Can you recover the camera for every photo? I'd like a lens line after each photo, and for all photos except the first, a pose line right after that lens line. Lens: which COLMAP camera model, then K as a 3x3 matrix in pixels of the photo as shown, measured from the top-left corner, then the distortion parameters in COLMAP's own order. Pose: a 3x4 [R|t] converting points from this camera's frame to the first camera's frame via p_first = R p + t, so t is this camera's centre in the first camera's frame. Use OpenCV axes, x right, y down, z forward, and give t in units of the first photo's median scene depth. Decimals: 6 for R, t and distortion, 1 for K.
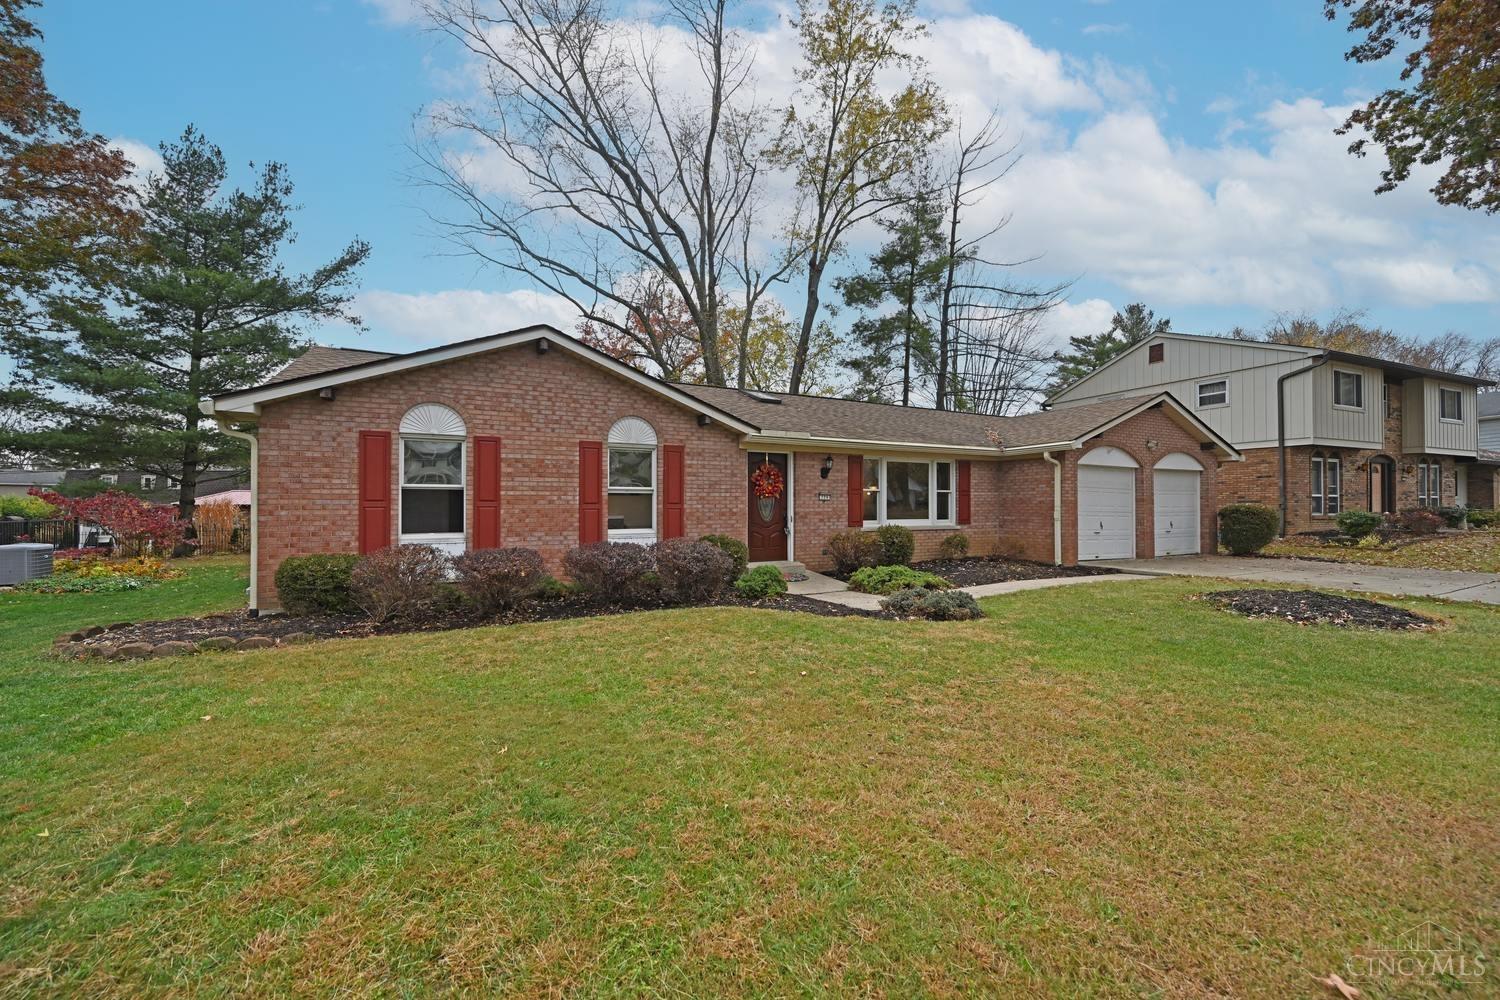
lens RADIAL K [[587.7, 0, 750.0], [0, 587.7, 500.0], [0, 0, 1]] dist [-0.001867, 0.000203]
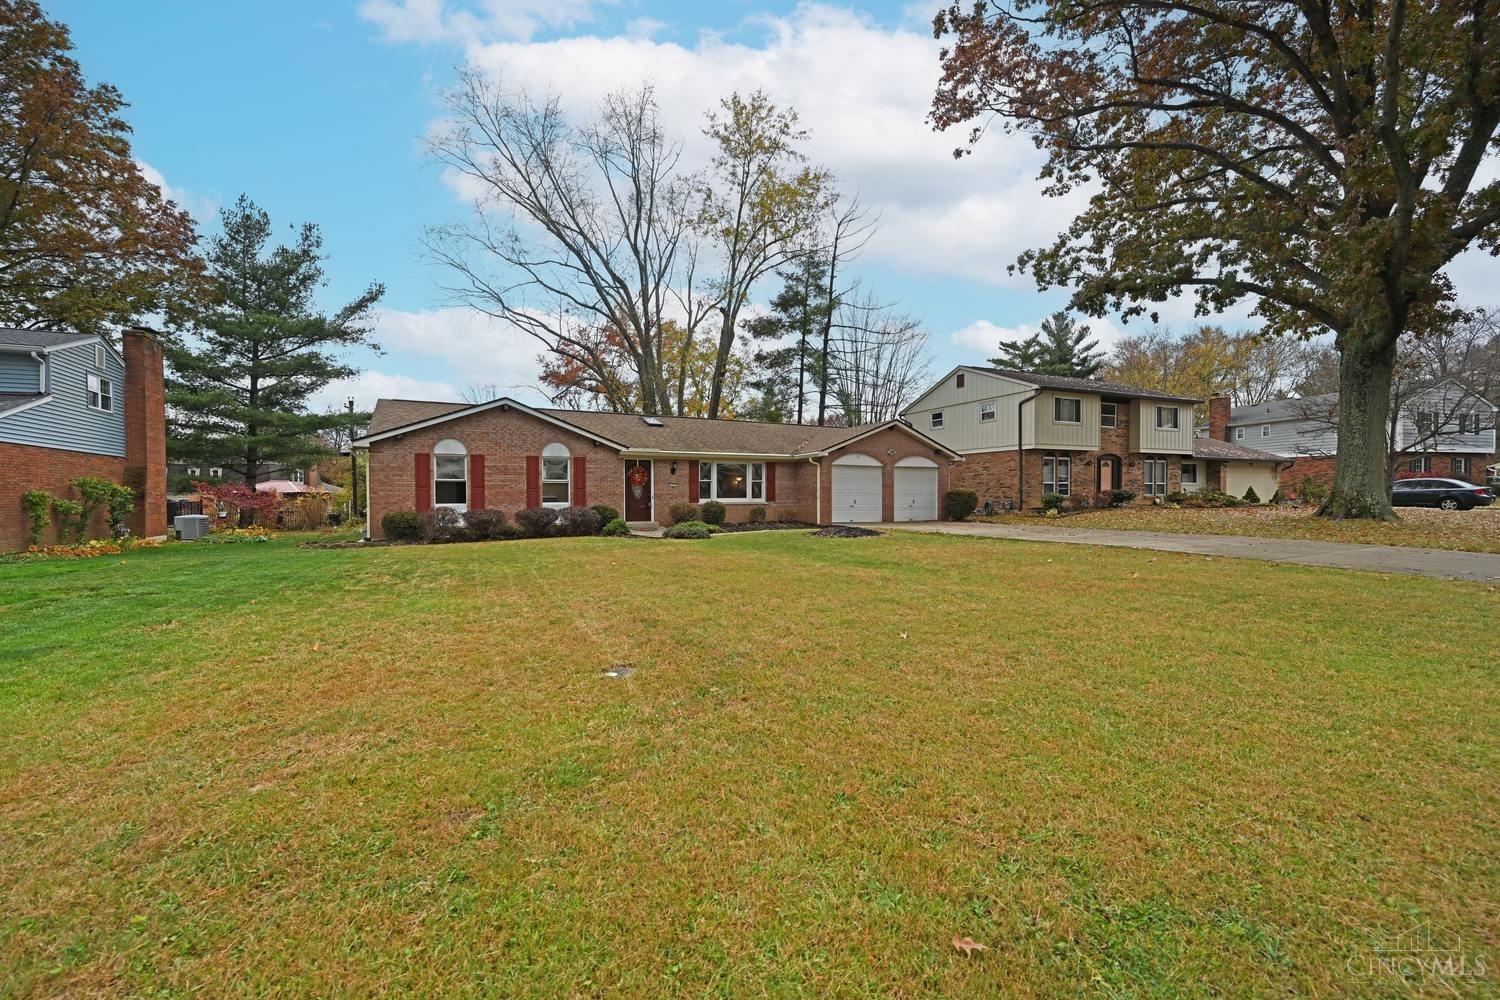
lens RADIAL K [[593.9, 0, 753.6], [0, 593.9, 502.4], [0, 0, 1]] dist [0.000473, 0.000450]
pose [[0.999986, -0.003064, 0.004408, 0.206373], [0.002957, 0.999704, 0.024154, 0.003047], [-0.004480, -0.024140, 0.999699, -0.439704]]
